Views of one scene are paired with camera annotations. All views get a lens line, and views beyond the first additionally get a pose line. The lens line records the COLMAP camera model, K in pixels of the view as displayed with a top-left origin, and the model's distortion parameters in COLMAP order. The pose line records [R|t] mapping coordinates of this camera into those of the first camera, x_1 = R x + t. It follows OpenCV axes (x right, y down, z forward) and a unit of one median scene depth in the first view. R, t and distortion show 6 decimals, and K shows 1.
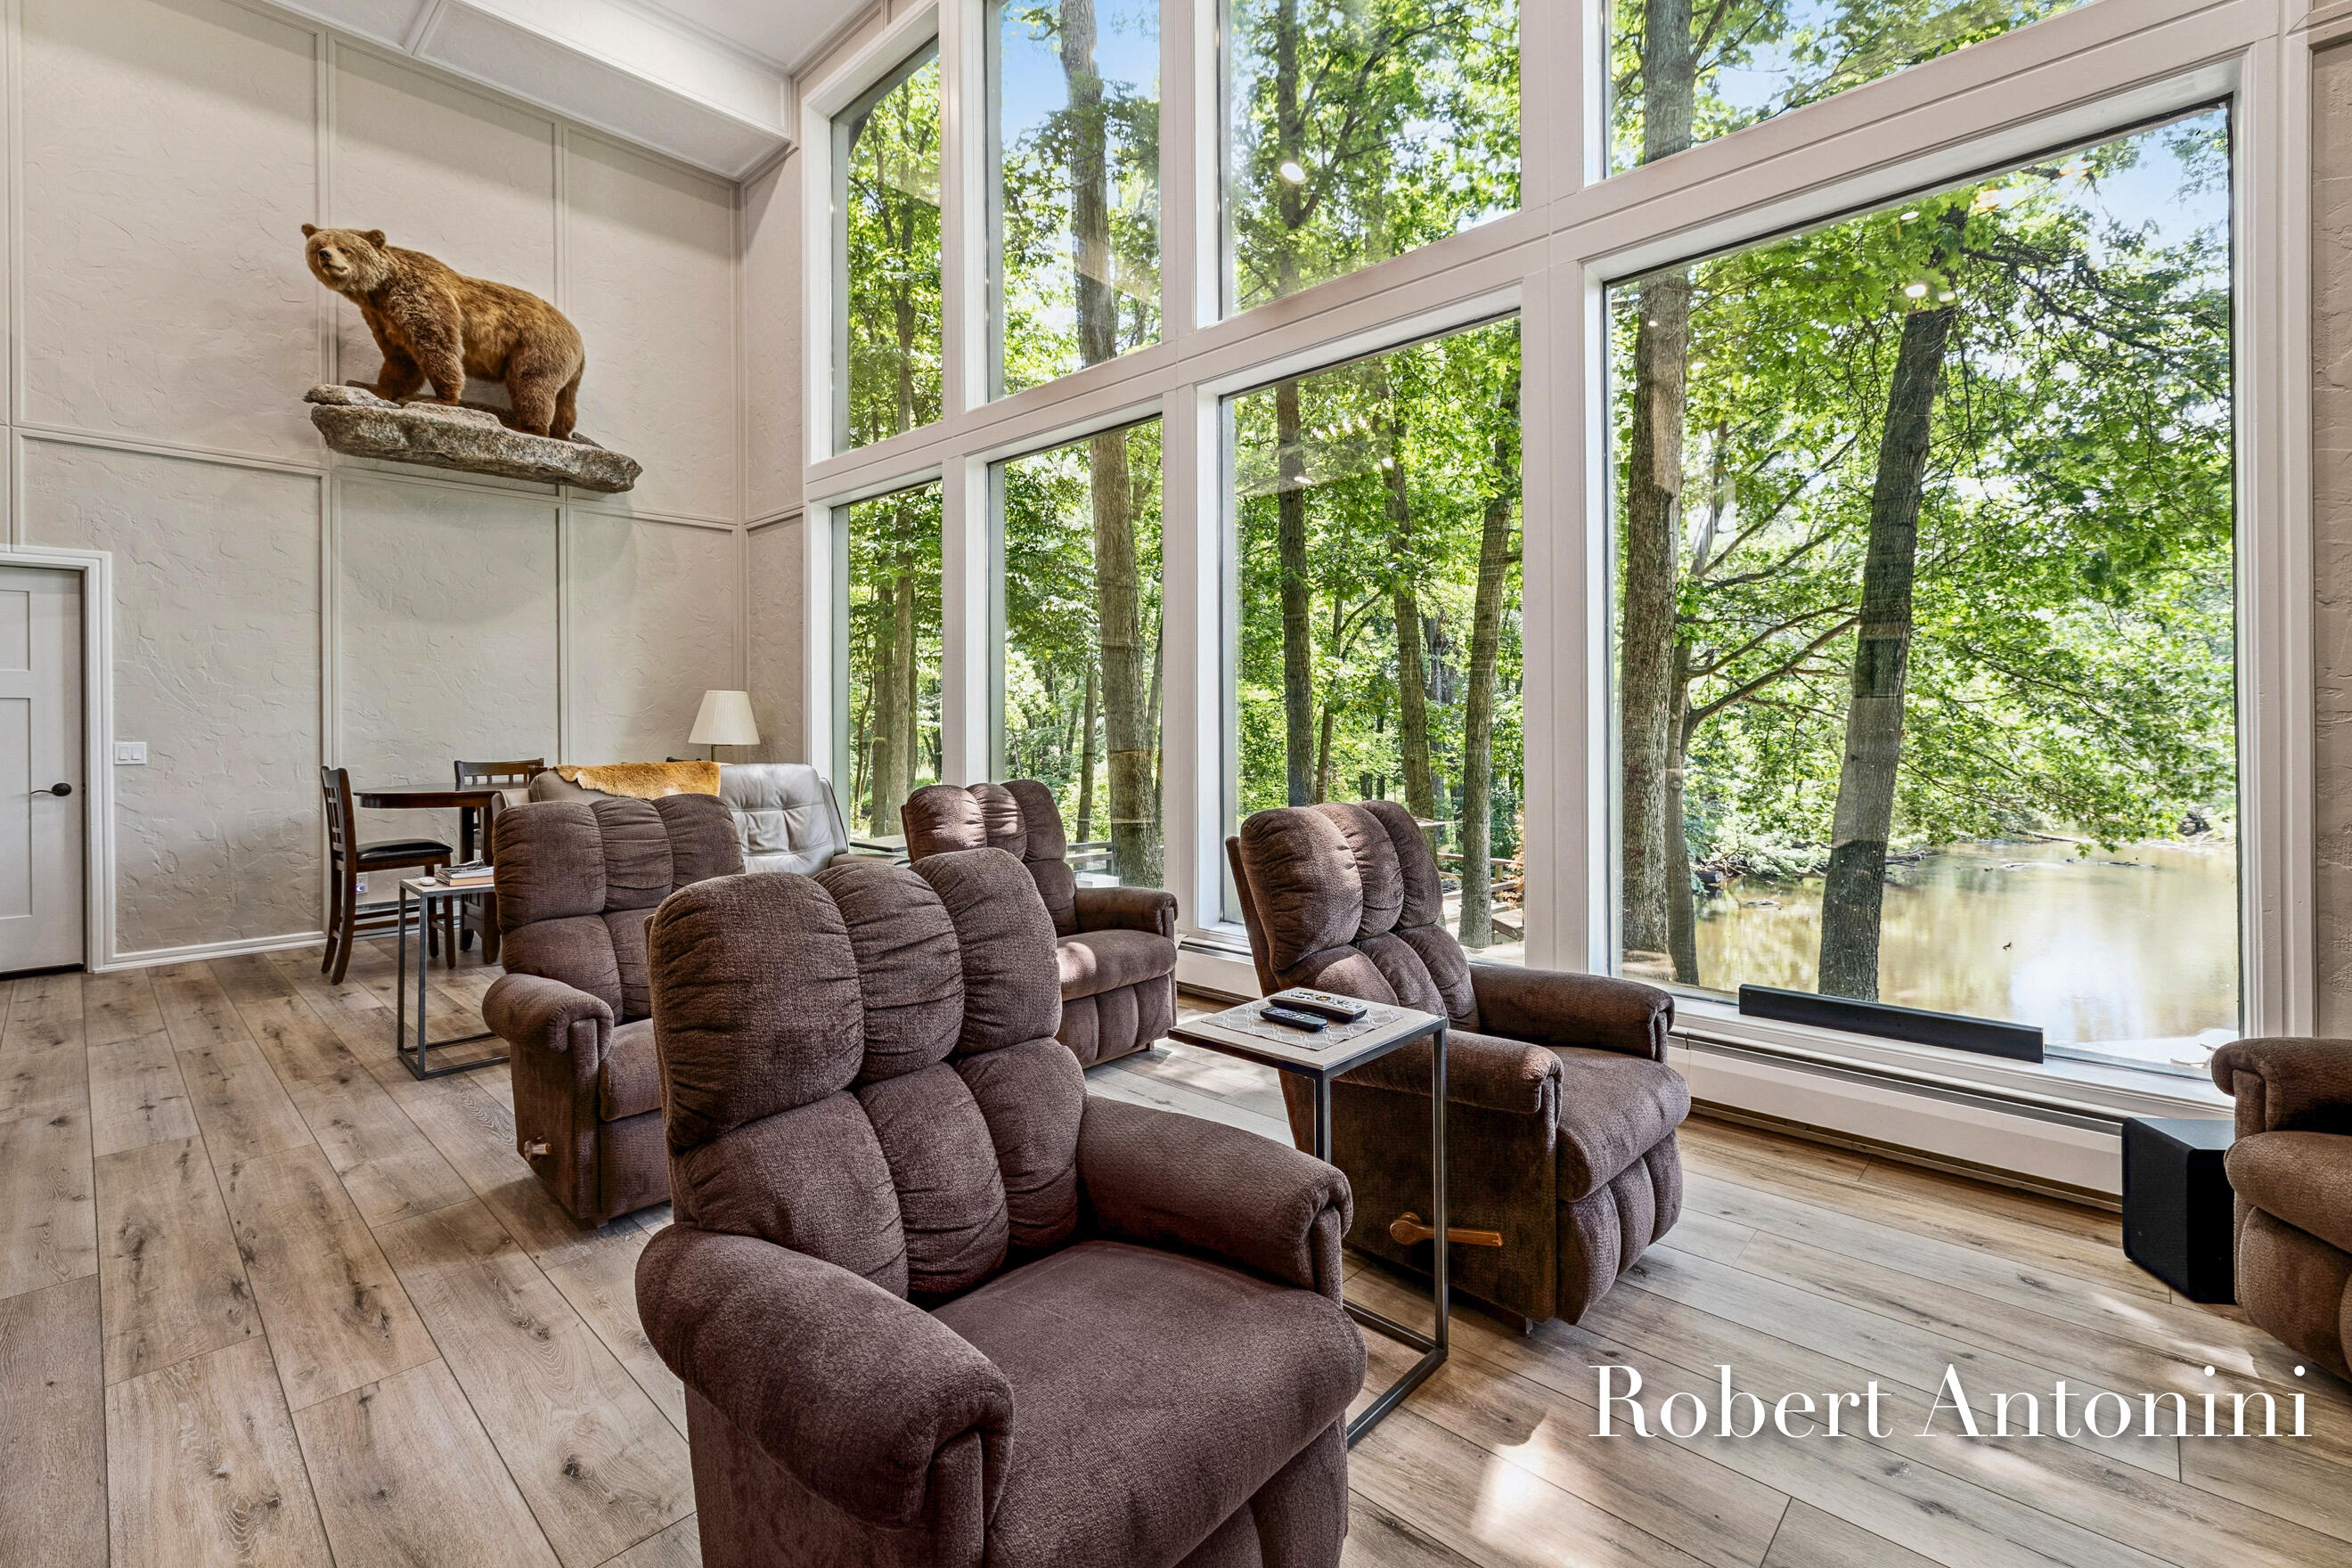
lens RADIAL K [[1017.6, 0, 1199.3], [0, 1017.6, 730.1], [0, 0, 1]] dist [0.000227, 0.000161]
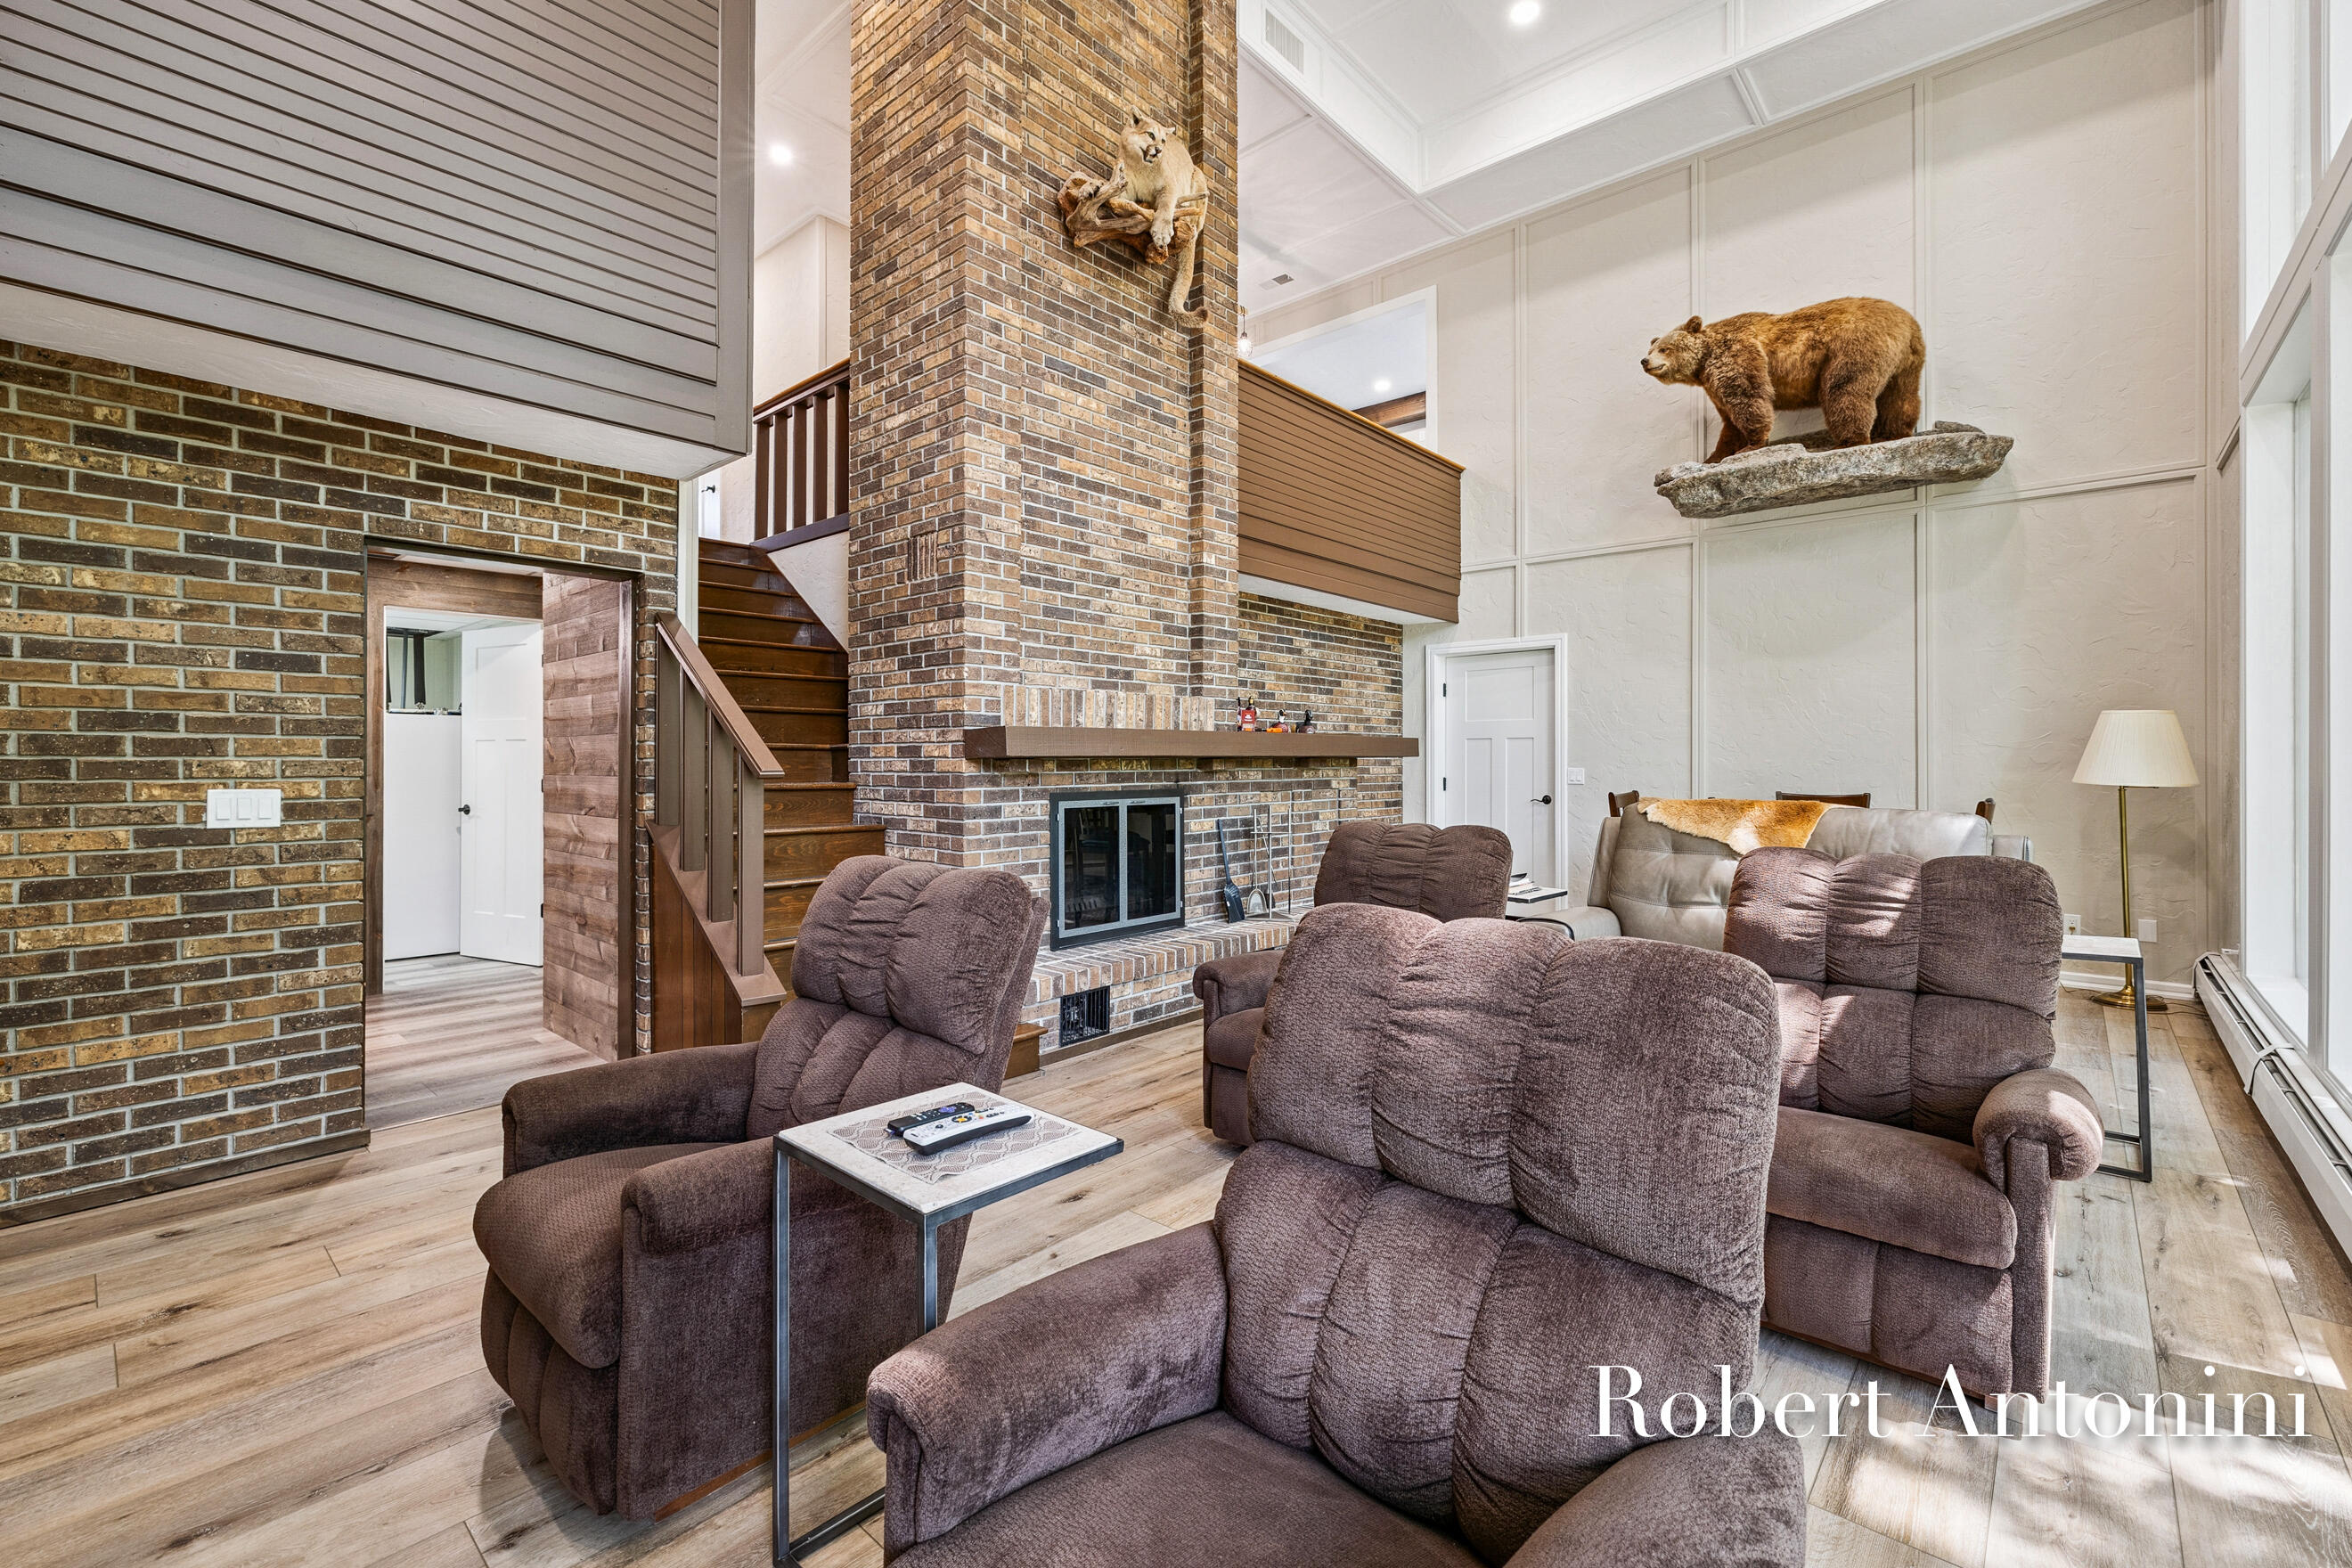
lens RADIAL K [[1017.6, 0, 1165.5], [0, 1017.6, 760.3], [0, 0, 1]] dist [0.000227, 0.000161]
pose [[-0.000184, 0.008948, -0.999960, 0.311722], [-0.007708, 0.999930, 0.008950, -0.005924], [0.999970, 0.007709, -0.000115, 0.405376]]
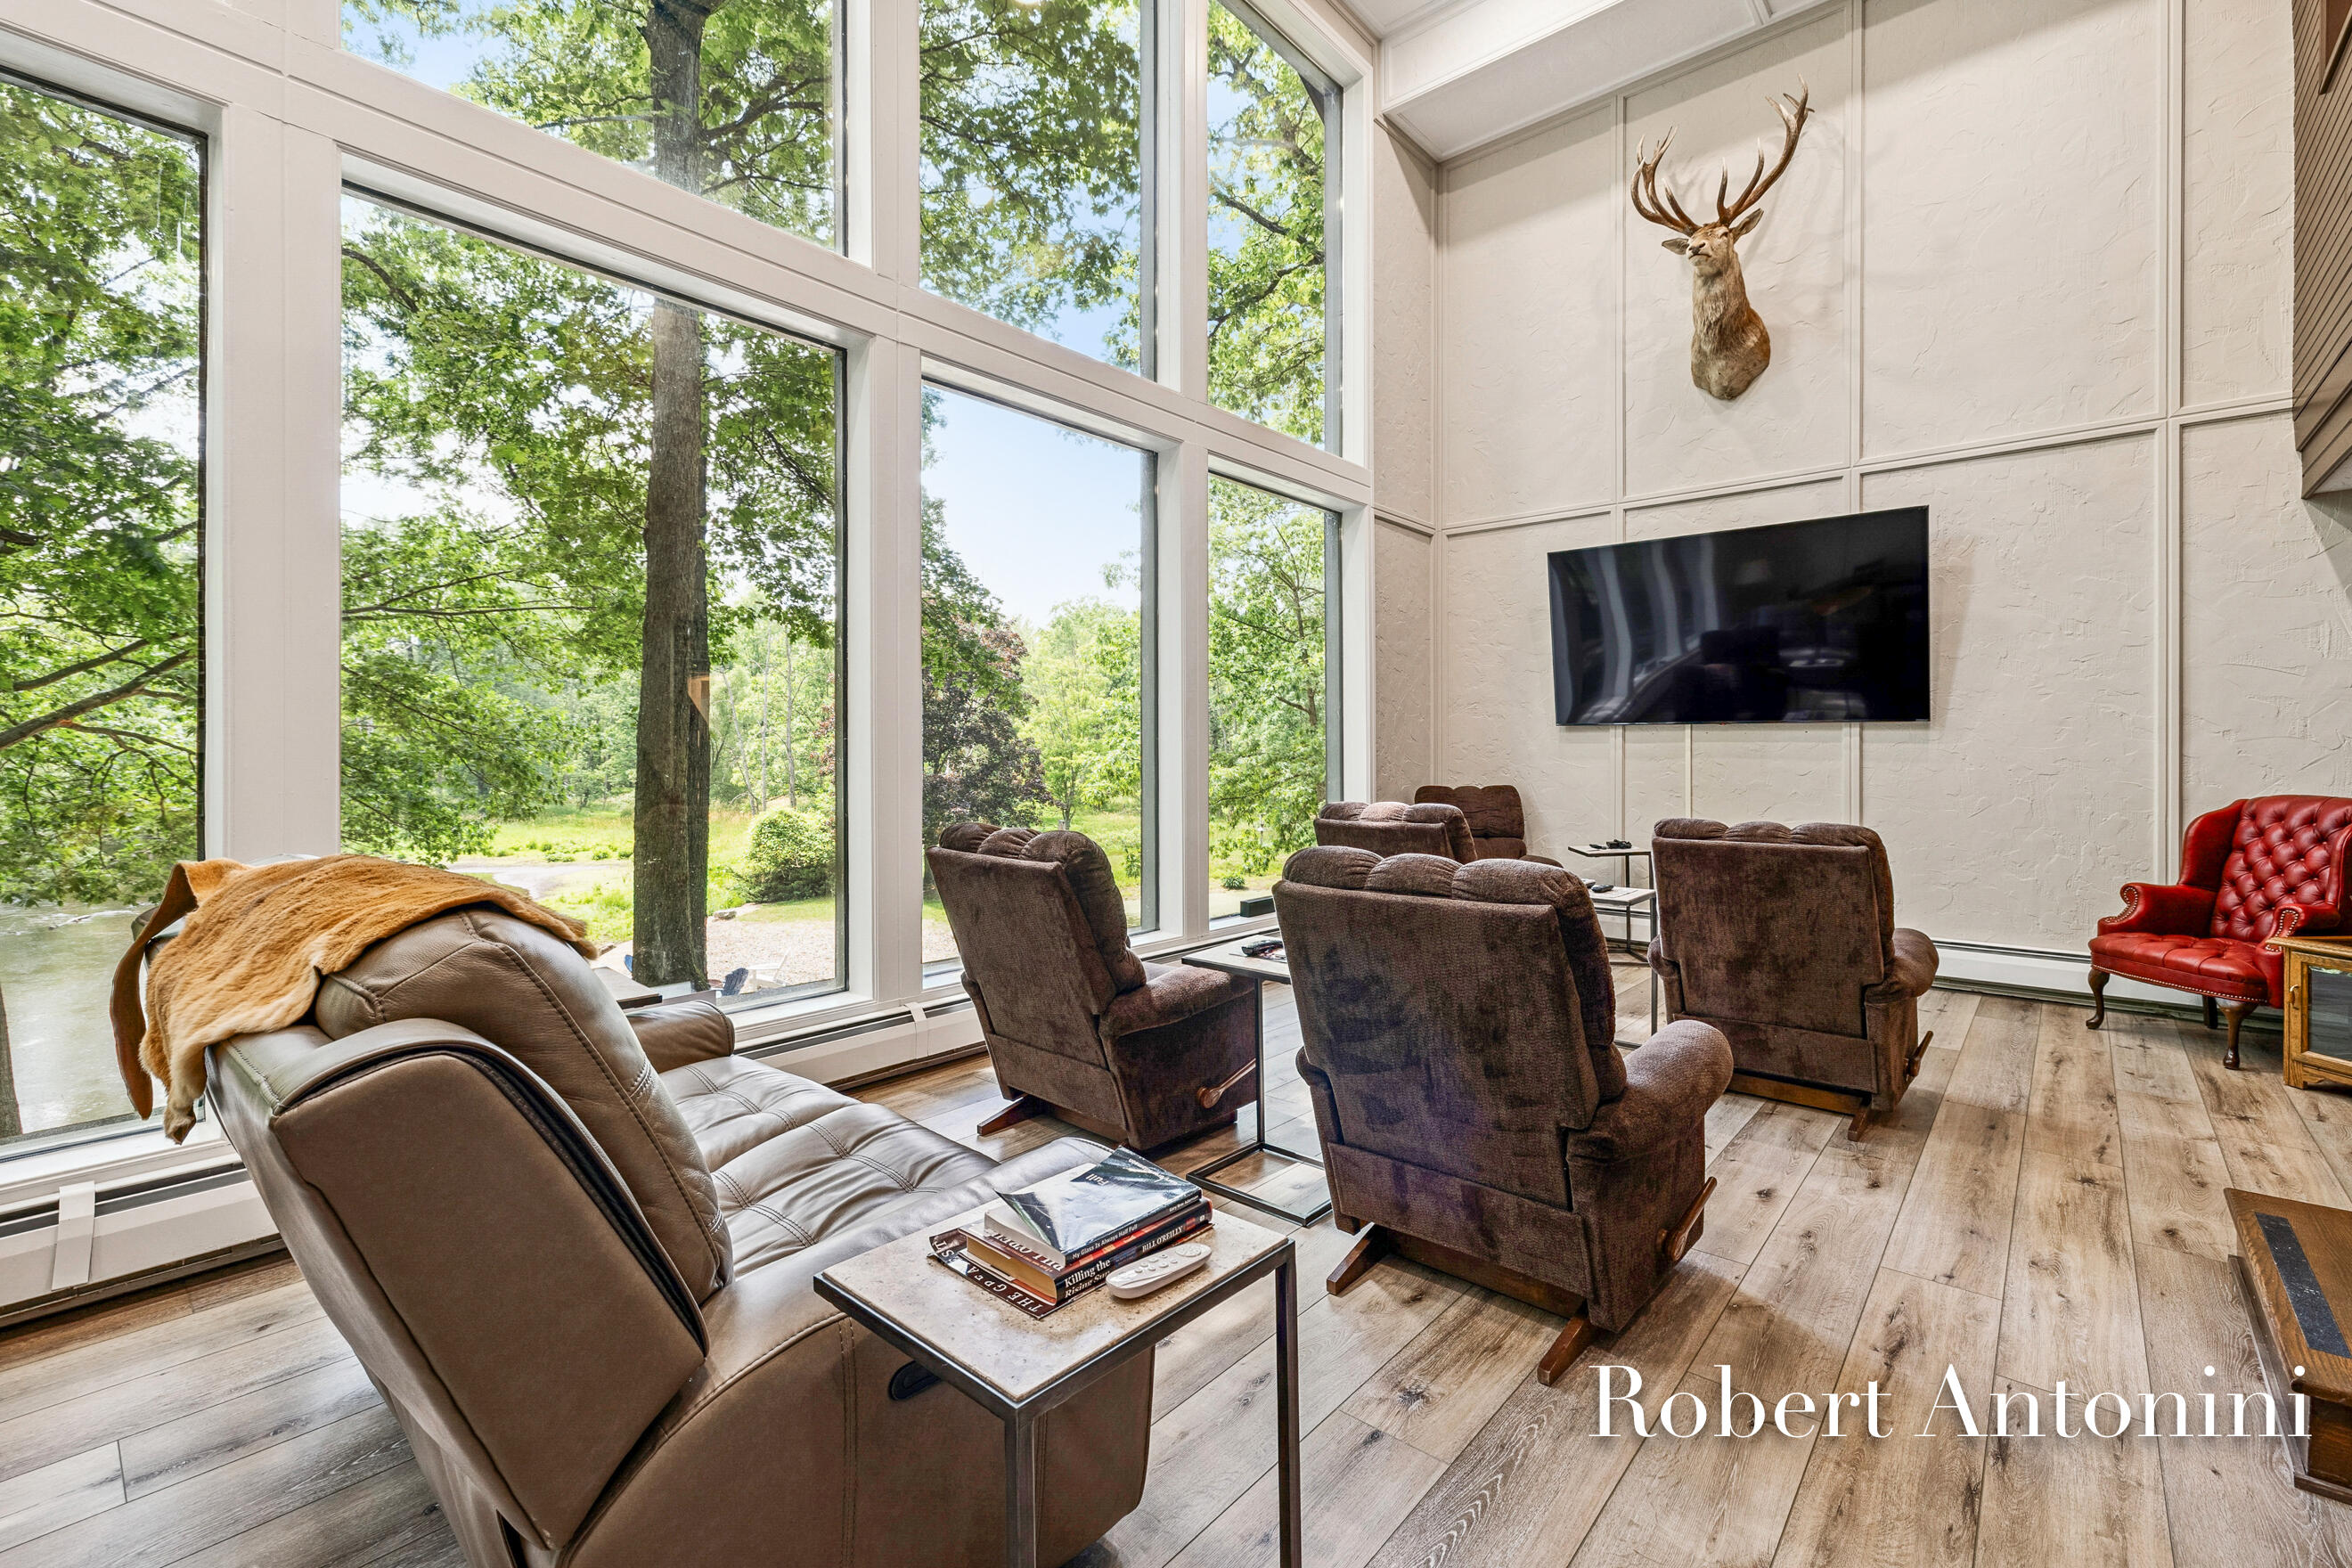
lens RADIAL K [[1017.6, 0, 1183.4], [0, 1017.6, 761.3], [0, 0, 1]] dist [0.000227, 0.000161]
pose [[-0.022843, -0.000402, 0.999739, -0.678271], [0.007748, 0.999970, 0.000579, 0.007125], [-0.999709, 0.007759, -0.022839, 0.650815]]
